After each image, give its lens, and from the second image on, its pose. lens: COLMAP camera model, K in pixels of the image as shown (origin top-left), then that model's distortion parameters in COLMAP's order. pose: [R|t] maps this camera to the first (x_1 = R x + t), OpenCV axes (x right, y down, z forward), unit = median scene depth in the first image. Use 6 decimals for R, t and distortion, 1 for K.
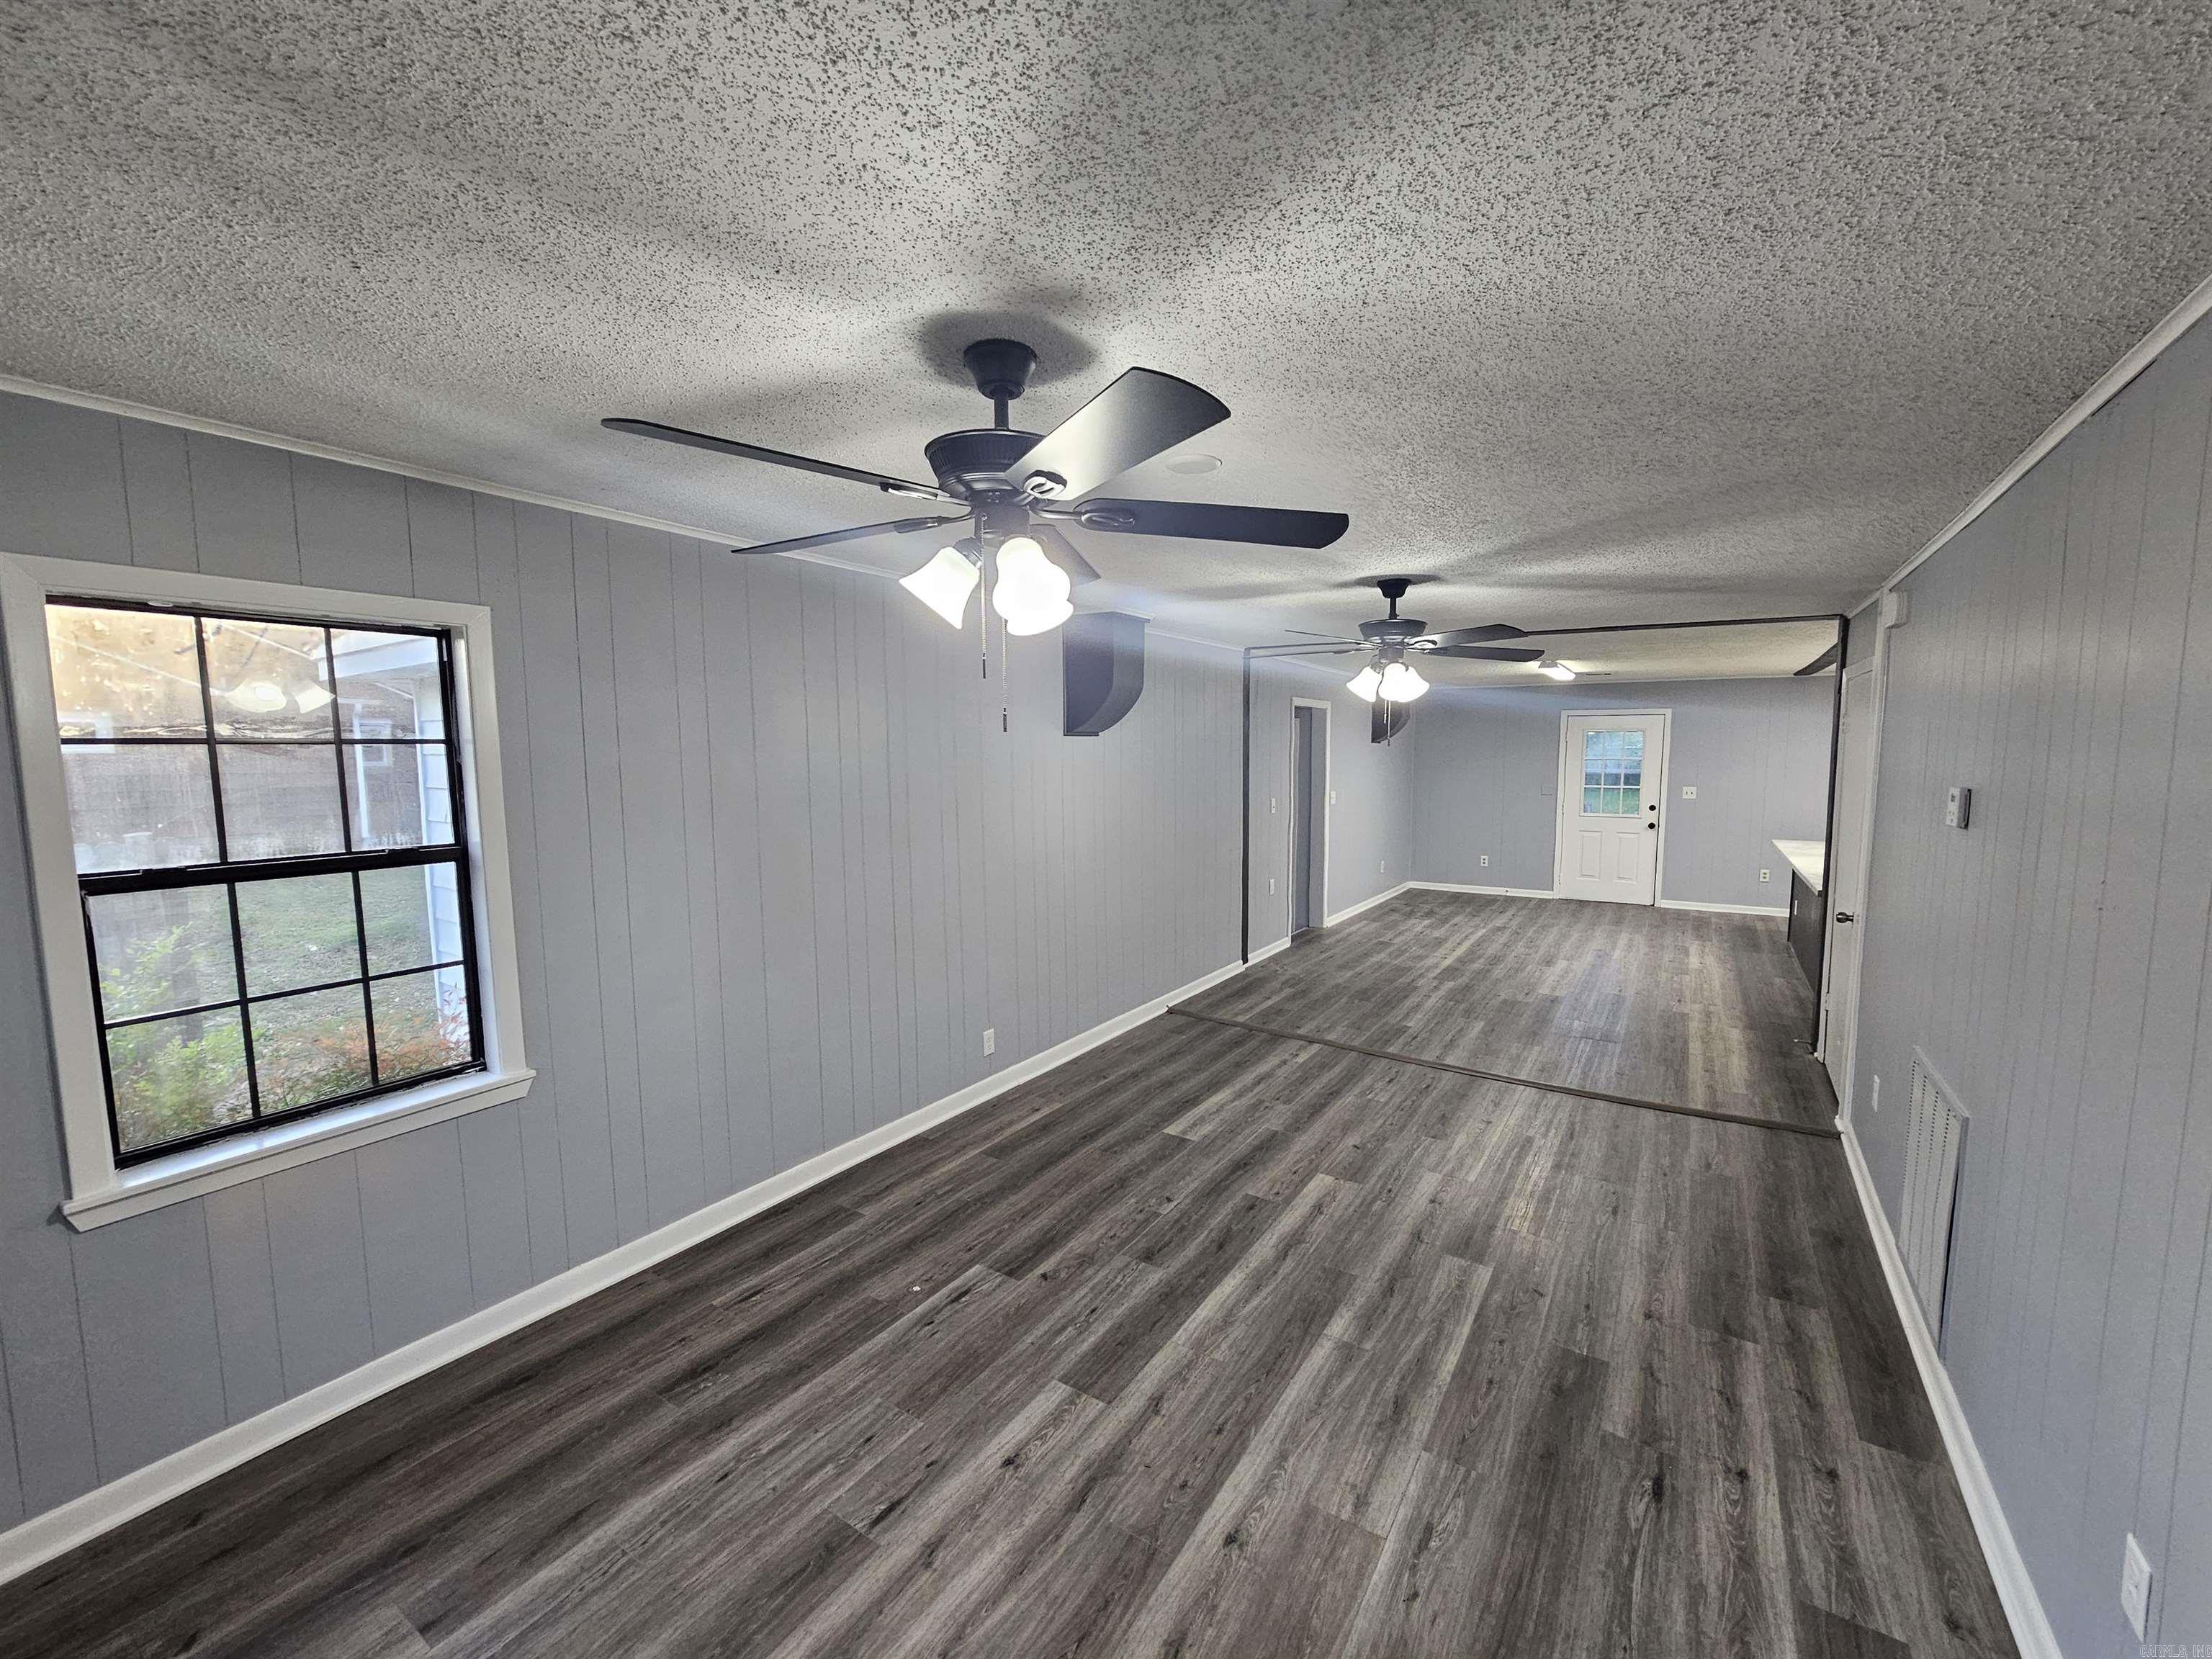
lens RADIAL K [[903.1, 0, 1117.6], [0, 903.1, 836.2], [0, 0, 1]] dist [-0.002892, 0.001681]
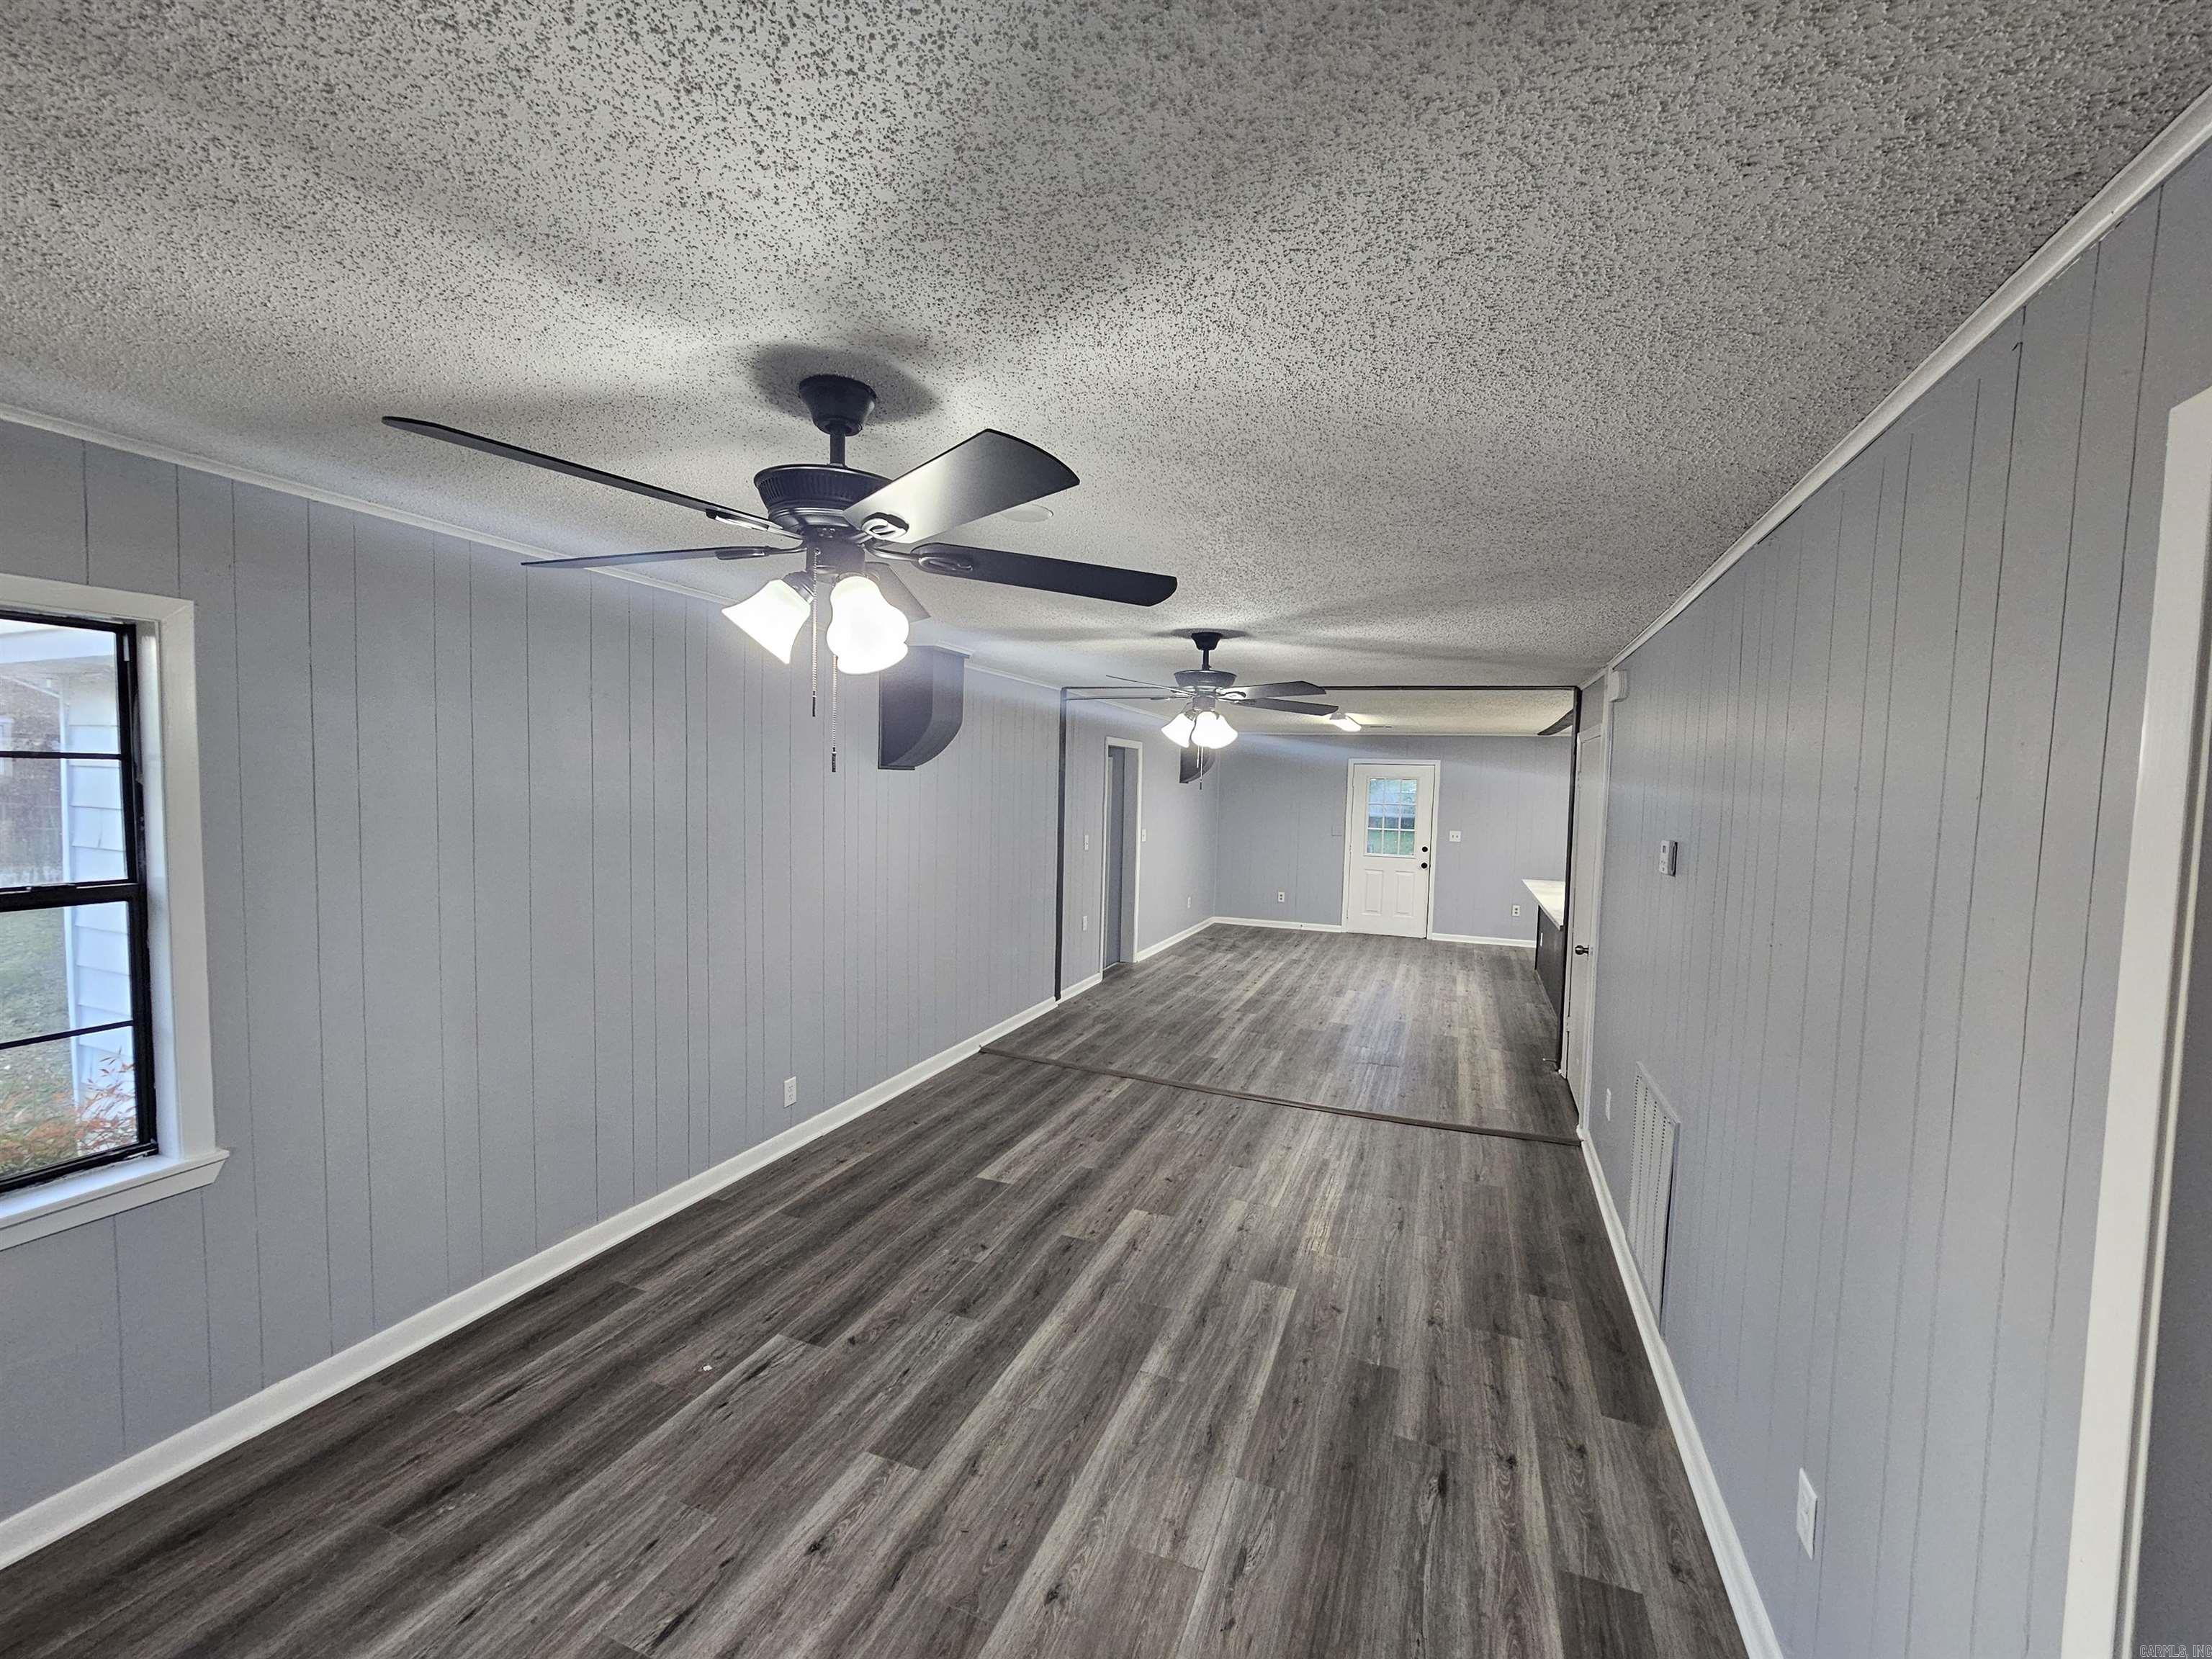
lens RADIAL K [[907.2, 0, 1119.0], [0, 907.2, 835.0], [0, 0, 1]] dist [-0.002264, 0.000461]
pose [[0.977491, 0.016645, 0.210320, -0.014835], [-0.008600, 0.999198, -0.039108, -0.006629], [-0.210803, 0.036418, 0.976850, -0.006262]]
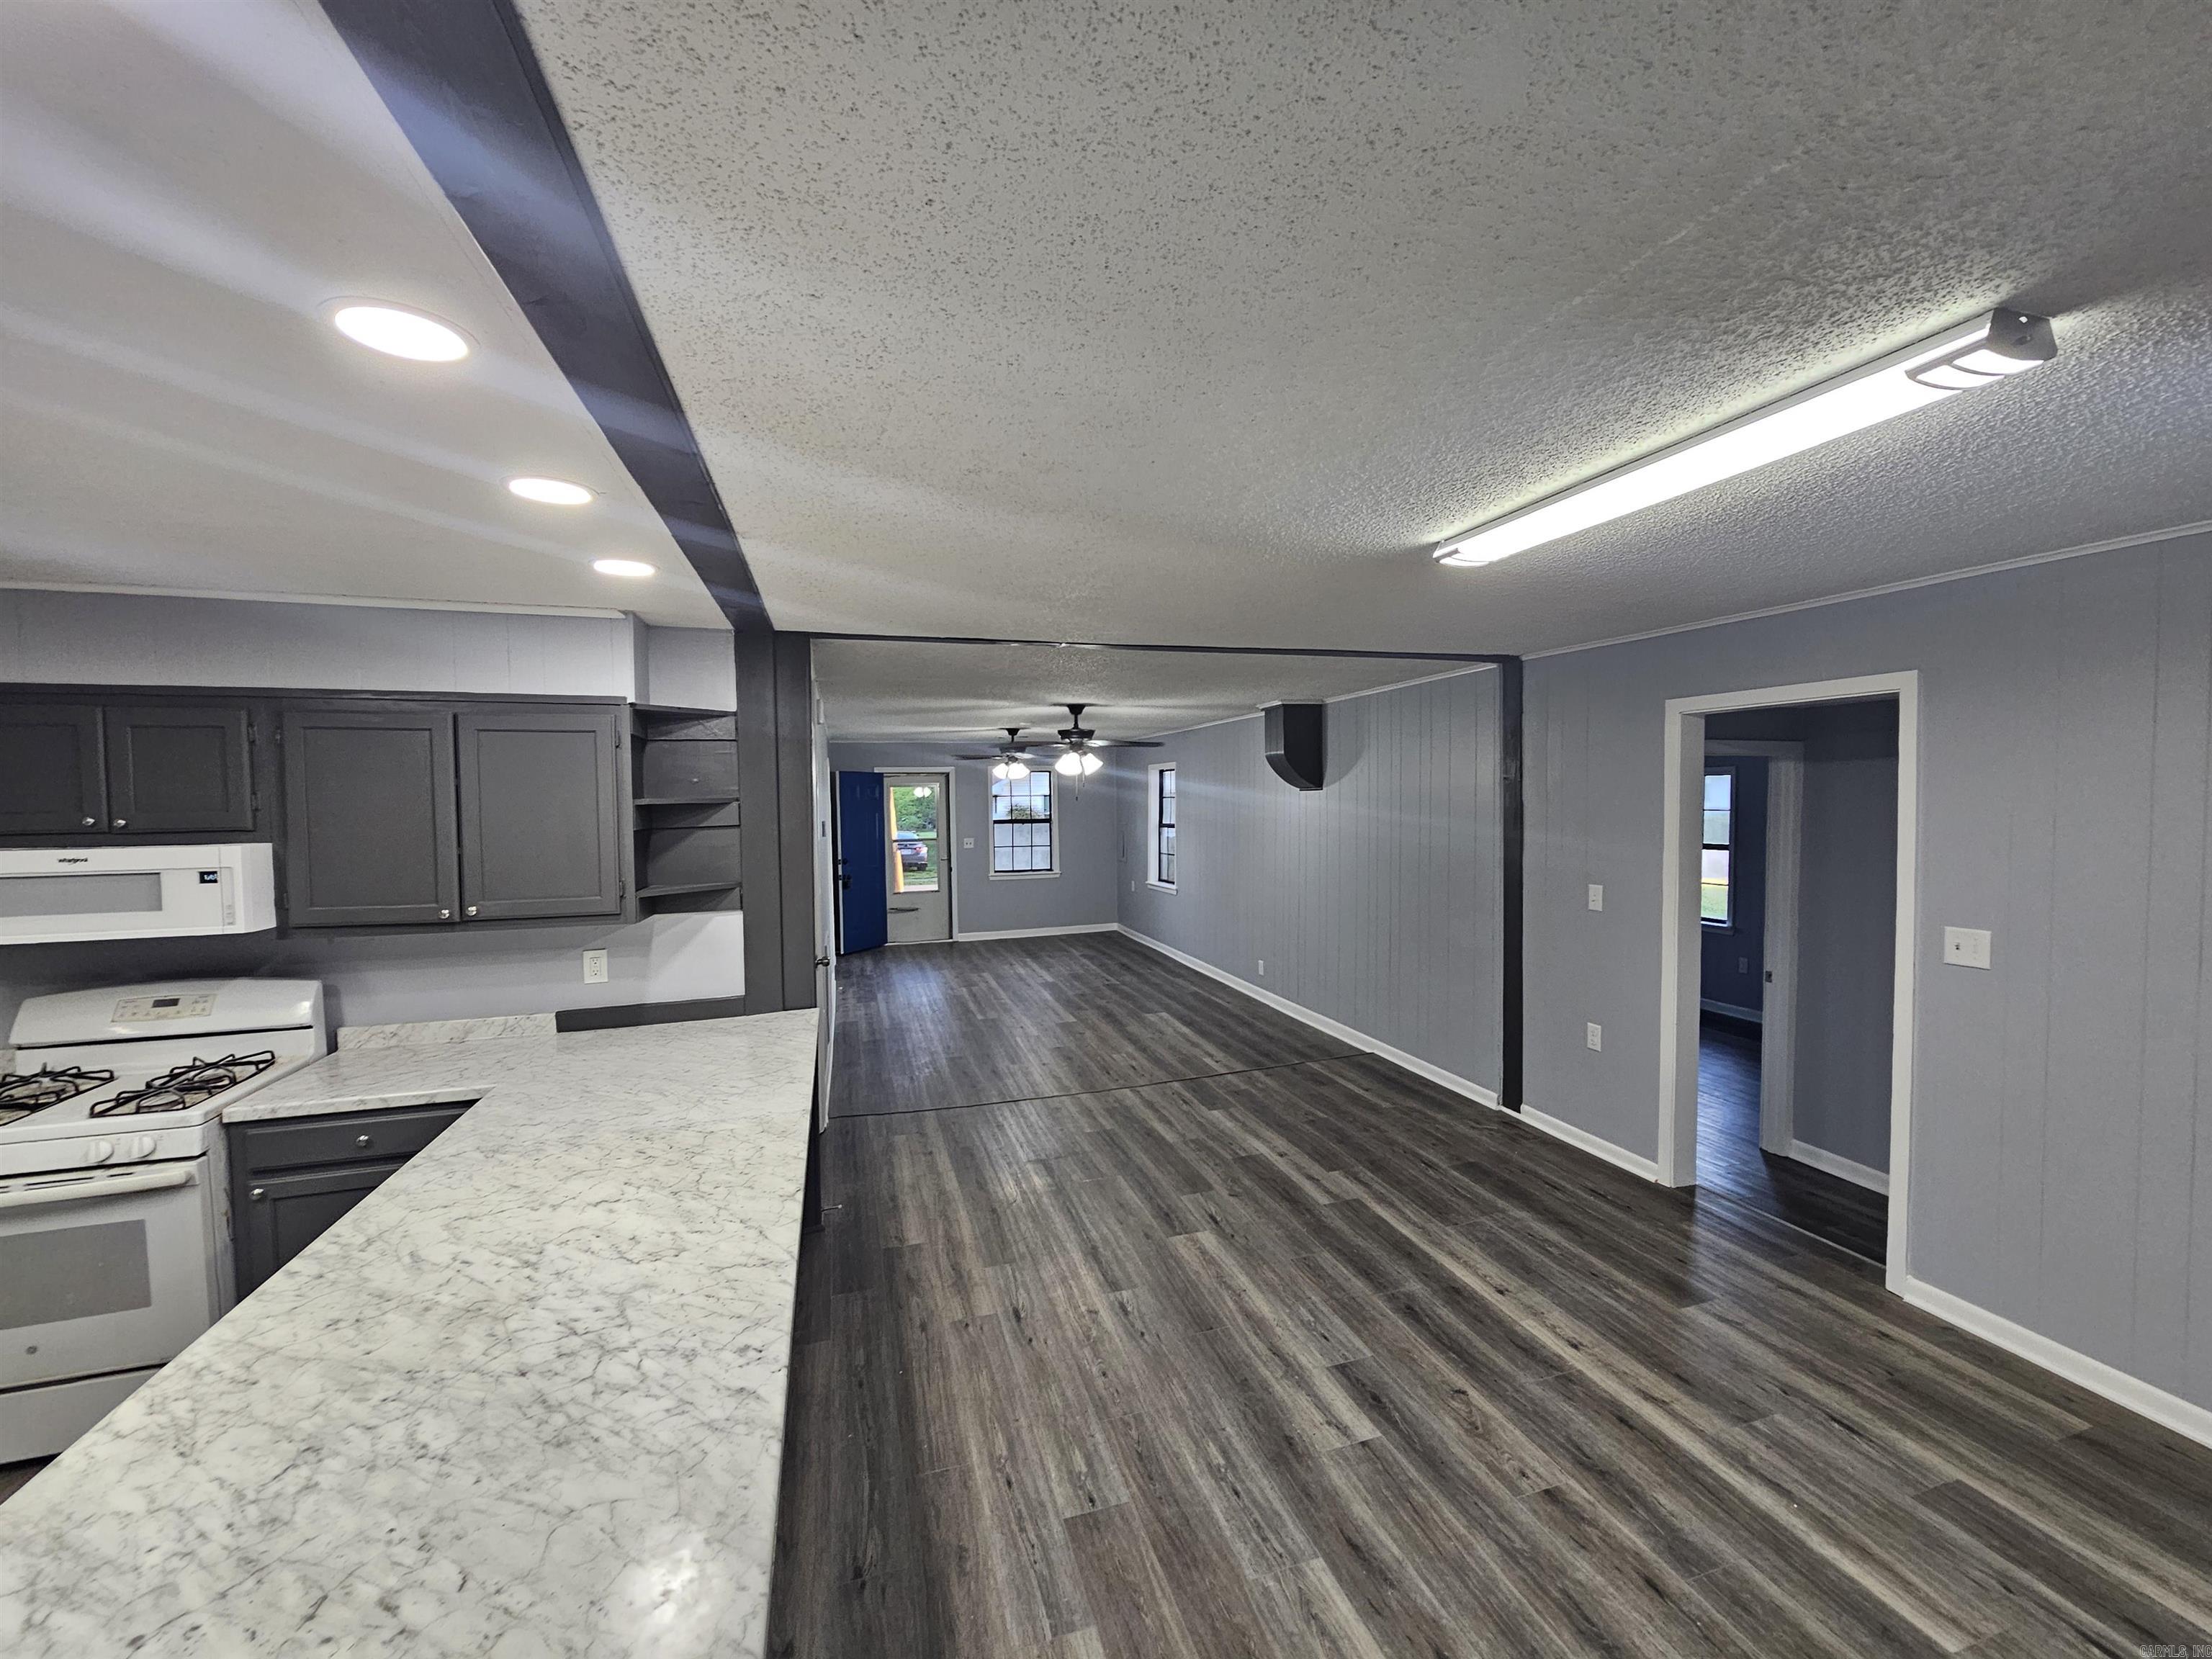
lens RADIAL K [[907.2, 0, 1119.0], [0, 907.2, 835.0], [0, 0, 1]] dist [-0.002264, 0.000461]
pose [[-0.646431, 0.040902, -0.761876, 1.849140], [-0.063542, 0.992207, 0.107181, -0.265491], [0.760322, 0.117697, -0.638794, 2.572250]]
